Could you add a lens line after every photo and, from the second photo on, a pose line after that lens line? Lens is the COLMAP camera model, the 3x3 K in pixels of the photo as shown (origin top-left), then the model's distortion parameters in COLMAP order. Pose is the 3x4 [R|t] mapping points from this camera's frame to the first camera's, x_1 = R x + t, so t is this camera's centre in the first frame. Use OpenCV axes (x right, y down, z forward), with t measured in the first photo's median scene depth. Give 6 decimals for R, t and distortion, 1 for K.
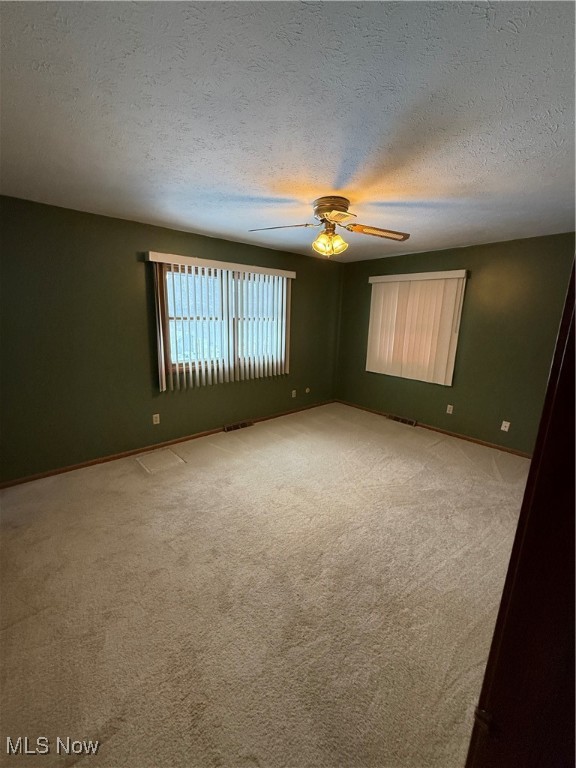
lens RADIAL K [[305.6, 0, 287.9], [0, 305.6, 380.0], [0, 0, 1]] dist [0.001095, -0.000097]
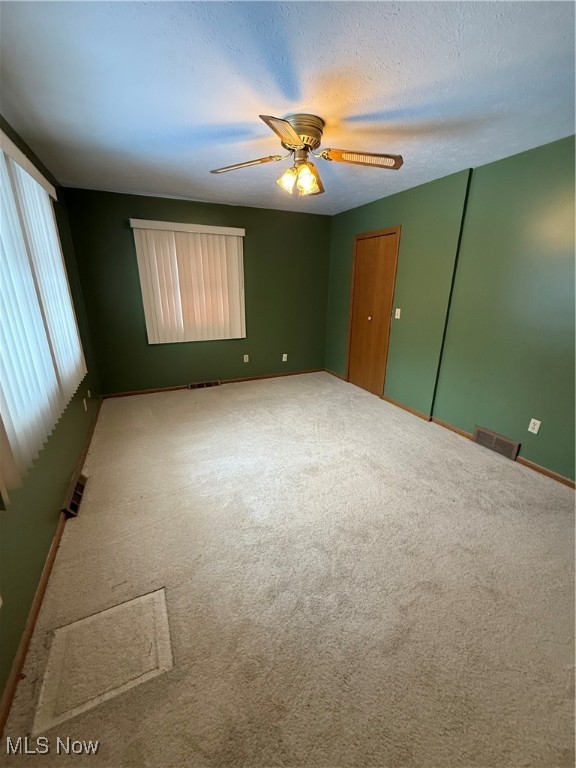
lens RADIAL K [[305.6, 0, 287.9], [0, 305.6, 380.0], [0, 0, 1]] dist [0.001095, -0.000097]
pose [[0.285916, -0.311306, 0.906278, -0.557043], [0.203386, 0.943926, 0.260073, -0.107405], [-0.936422, 0.109965, 0.333199, 0.576676]]
